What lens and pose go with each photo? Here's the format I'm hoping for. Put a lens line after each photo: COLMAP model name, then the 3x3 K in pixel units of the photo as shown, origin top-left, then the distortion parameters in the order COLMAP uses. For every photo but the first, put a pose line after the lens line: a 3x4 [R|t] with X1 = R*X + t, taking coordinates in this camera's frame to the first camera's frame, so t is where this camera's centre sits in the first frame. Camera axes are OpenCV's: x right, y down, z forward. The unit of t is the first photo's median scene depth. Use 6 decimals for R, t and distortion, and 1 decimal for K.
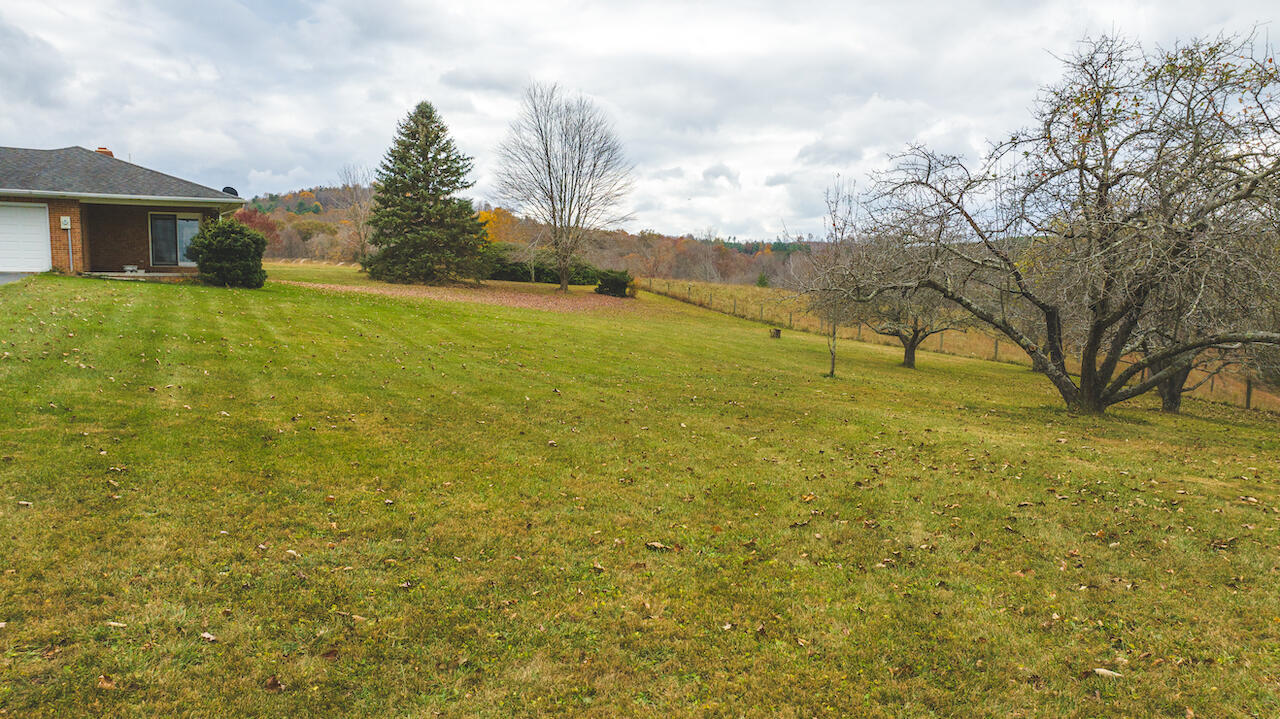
lens RADIAL K [[873.3, 0, 637.9], [0, 873.3, 356.7], [0, 0, 1]] dist [-0.063678, 0.068715]
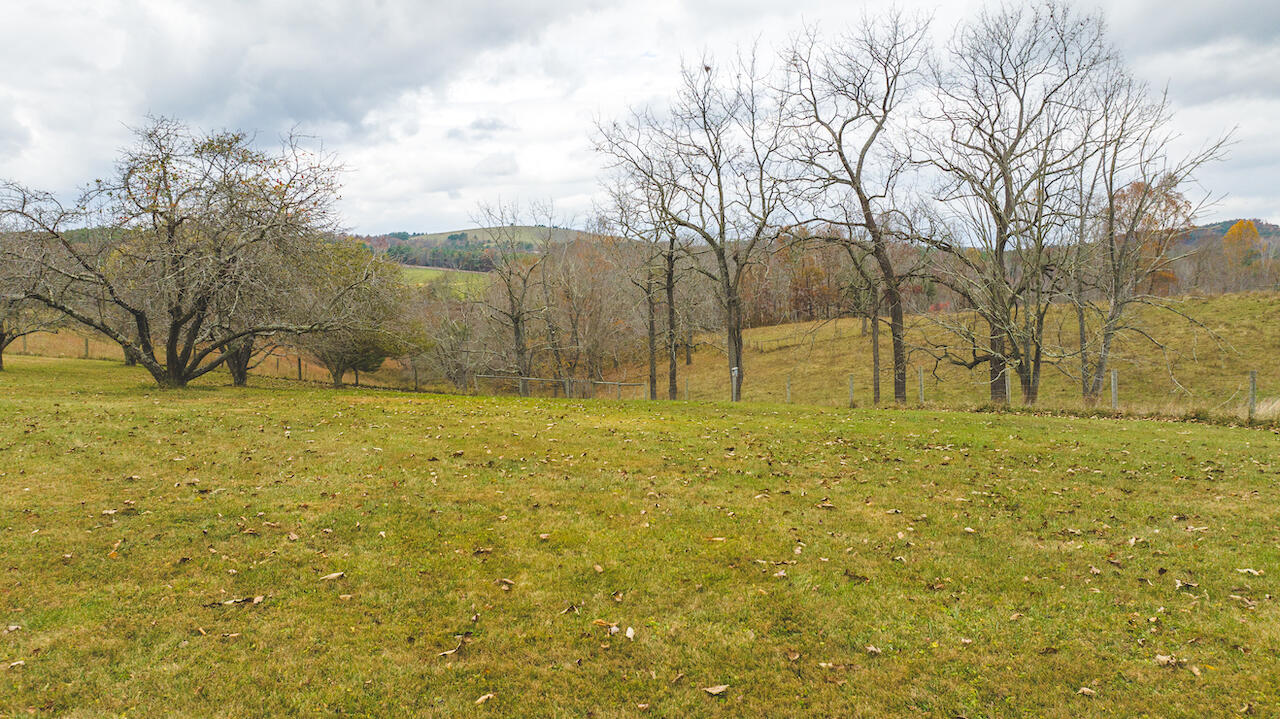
lens RADIAL K [[873.3, 0, 637.9], [0, 873.3, 356.7], [0, 0, 1]] dist [-0.063678, 0.068715]
pose [[0.563533, -0.072571, 0.822899, -0.188234], [0.066356, 0.996892, 0.042474, 0.006796], [-0.823424, 0.030669, 0.566597, -0.386559]]
